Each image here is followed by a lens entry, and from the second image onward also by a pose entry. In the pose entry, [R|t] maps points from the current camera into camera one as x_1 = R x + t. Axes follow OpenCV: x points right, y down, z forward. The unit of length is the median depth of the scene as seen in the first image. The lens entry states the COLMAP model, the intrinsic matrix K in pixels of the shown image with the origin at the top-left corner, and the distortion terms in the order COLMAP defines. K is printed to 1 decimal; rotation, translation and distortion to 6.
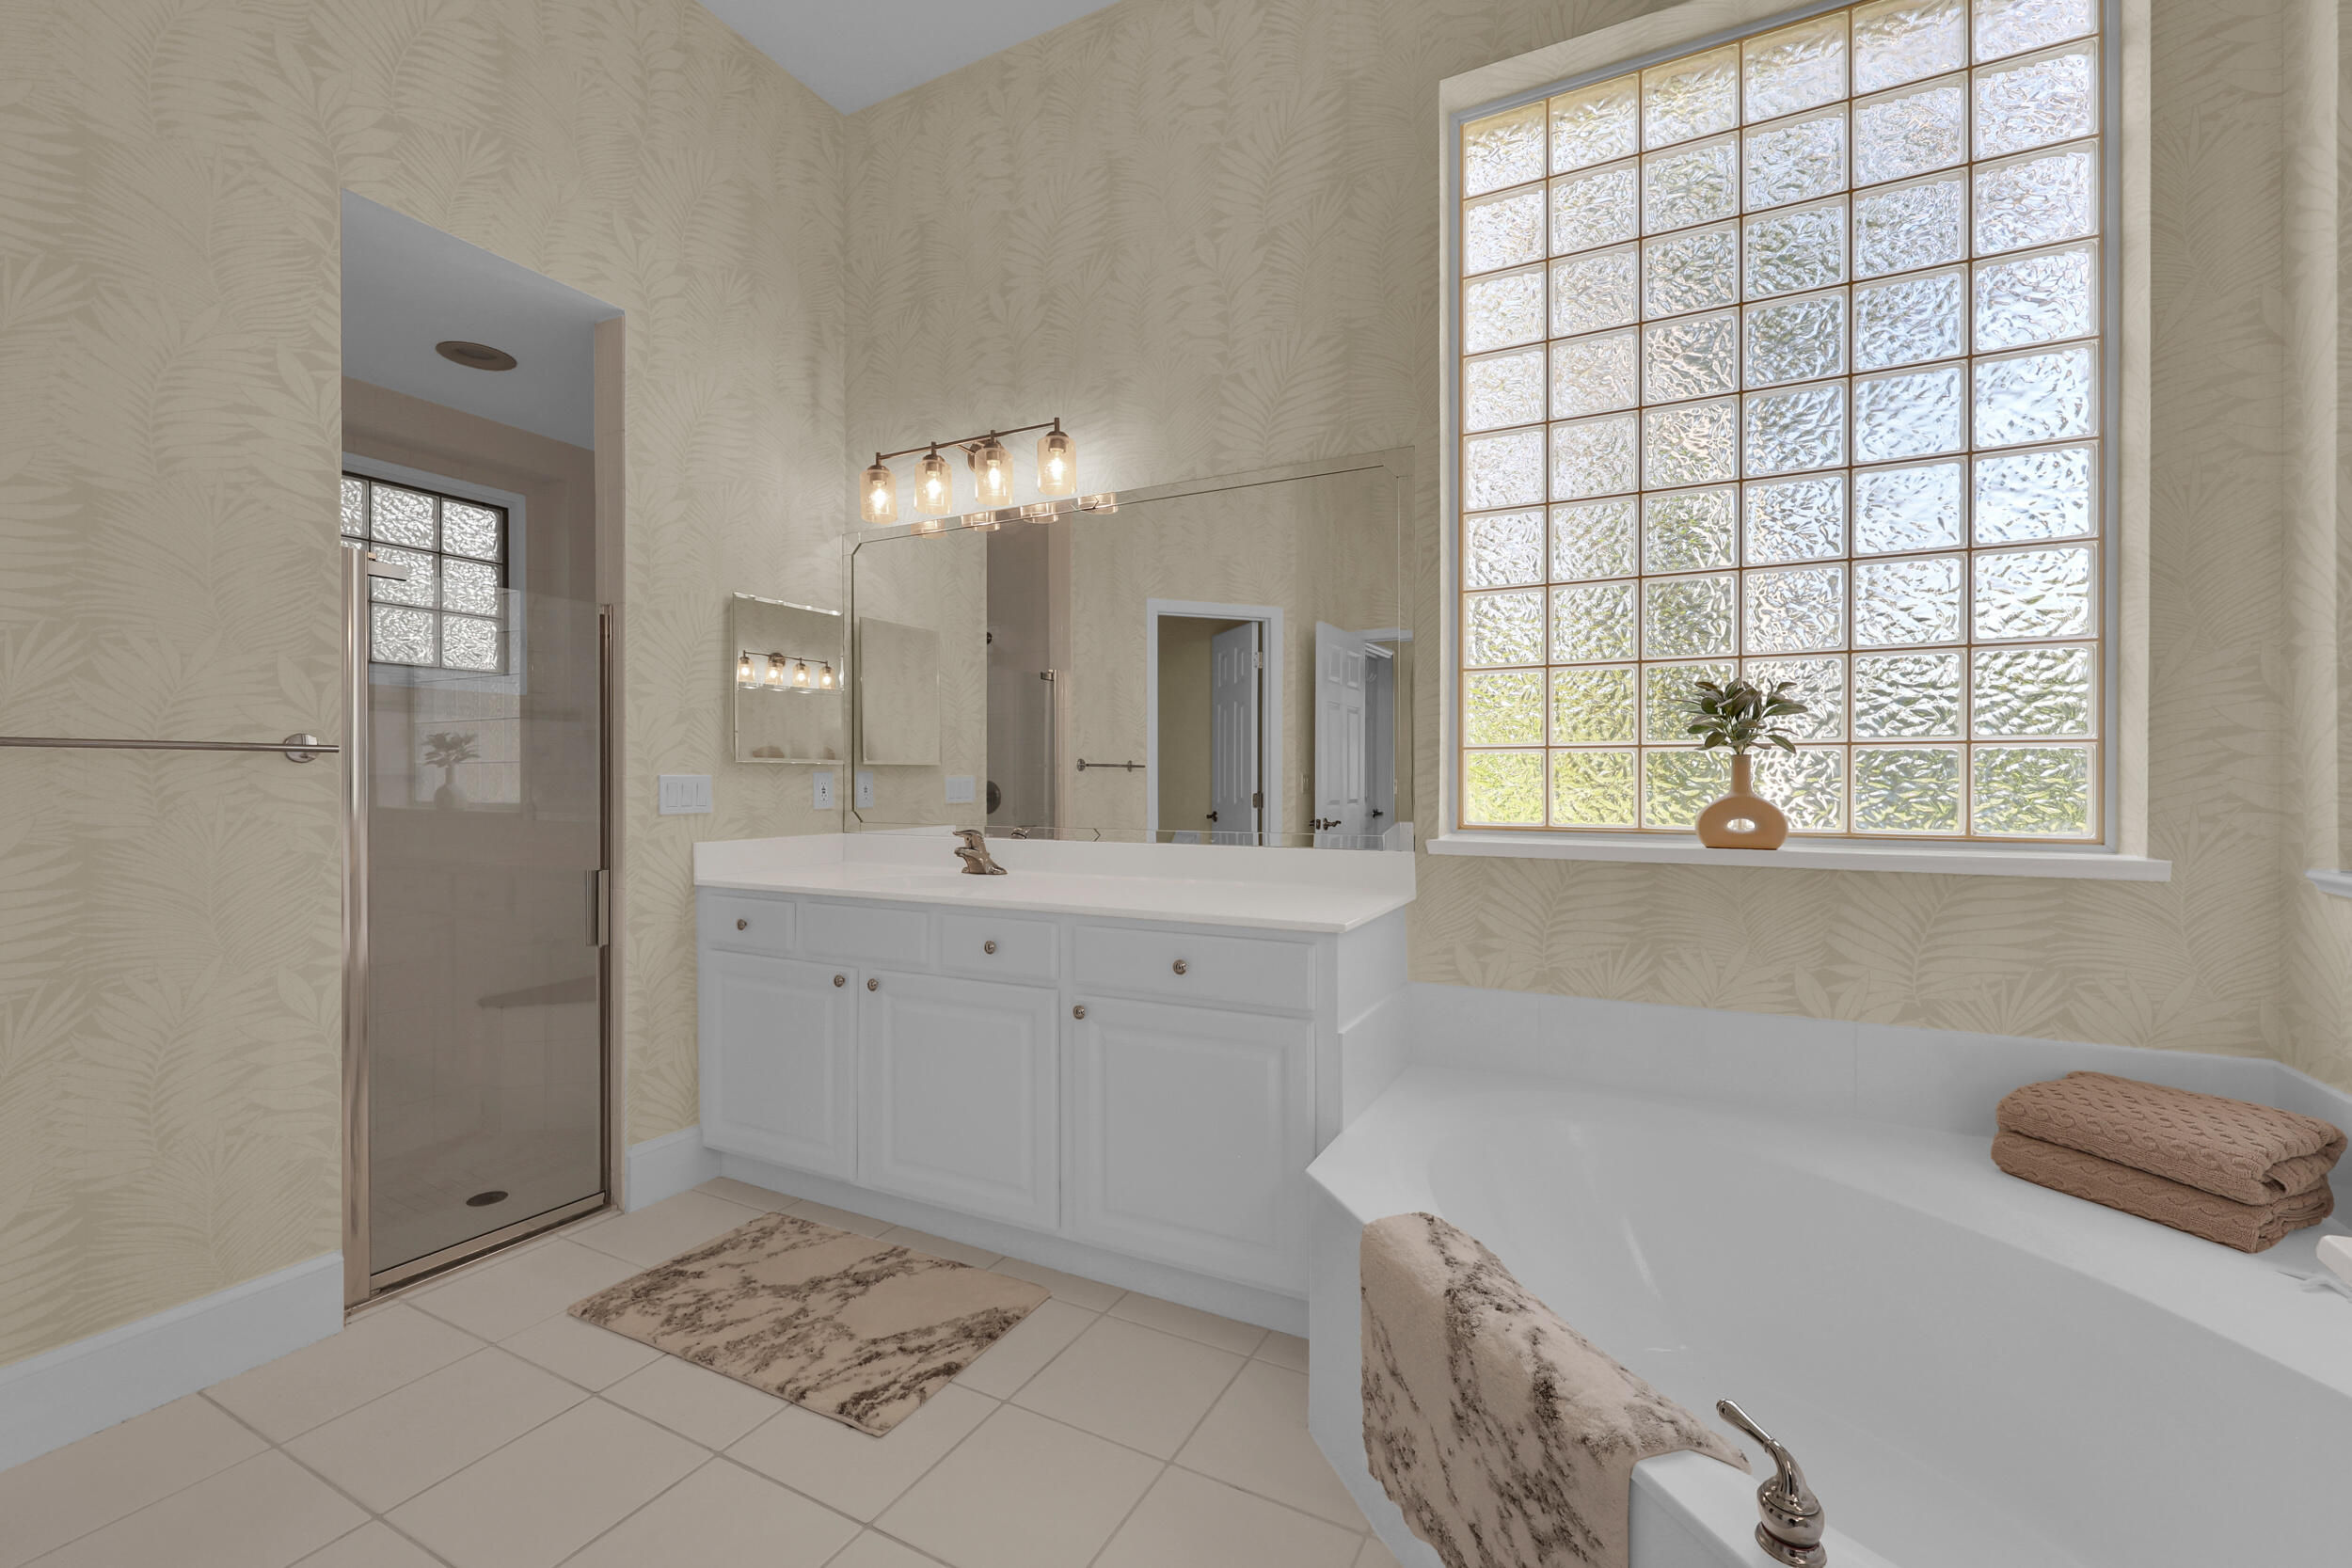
lens RADIAL K [[975.4, 0, 1169.7], [0, 975.4, 785.8], [0, 0, 1]] dist [0.000572, -0.000758]
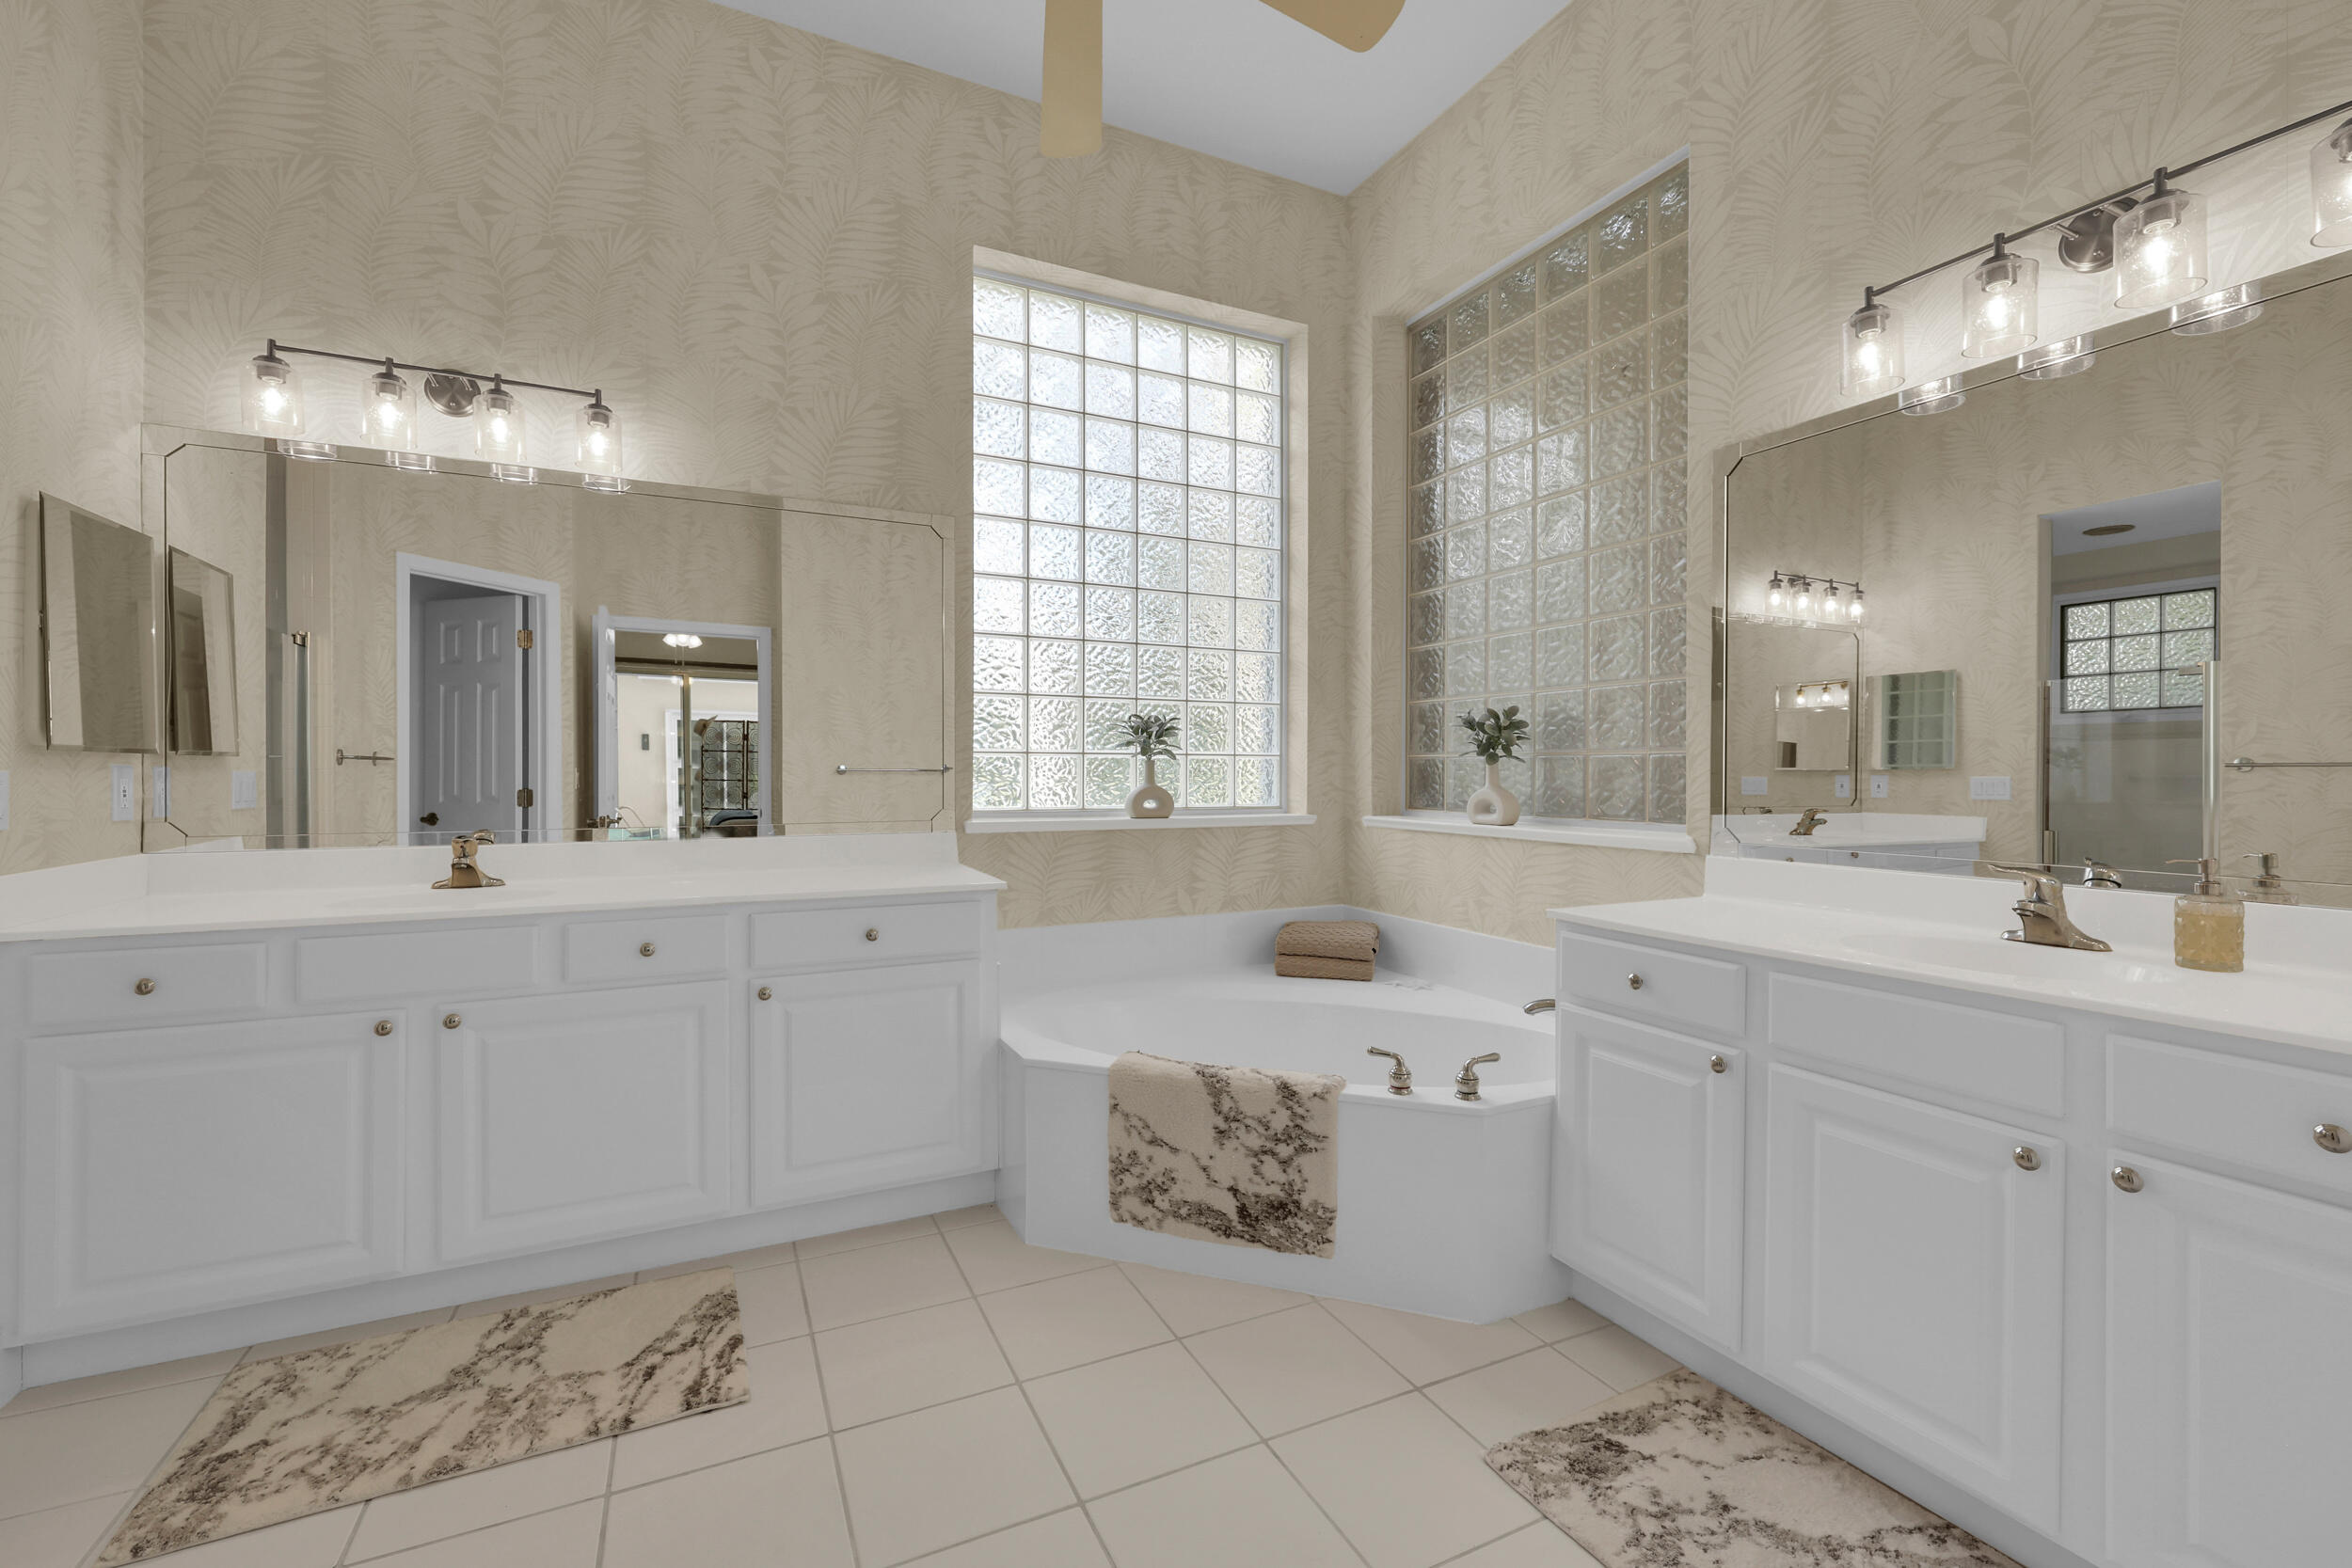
lens RADIAL K [[975.4, 0, 1169.7], [0, 975.4, 785.8], [0, 0, 1]] dist [0.000572, -0.000758]
pose [[0.598102, -0.010558, 0.801351, -0.691372], [0.004682, 0.999942, 0.009681, -0.005439], [-0.801406, -0.002038, 0.598117, 0.001413]]
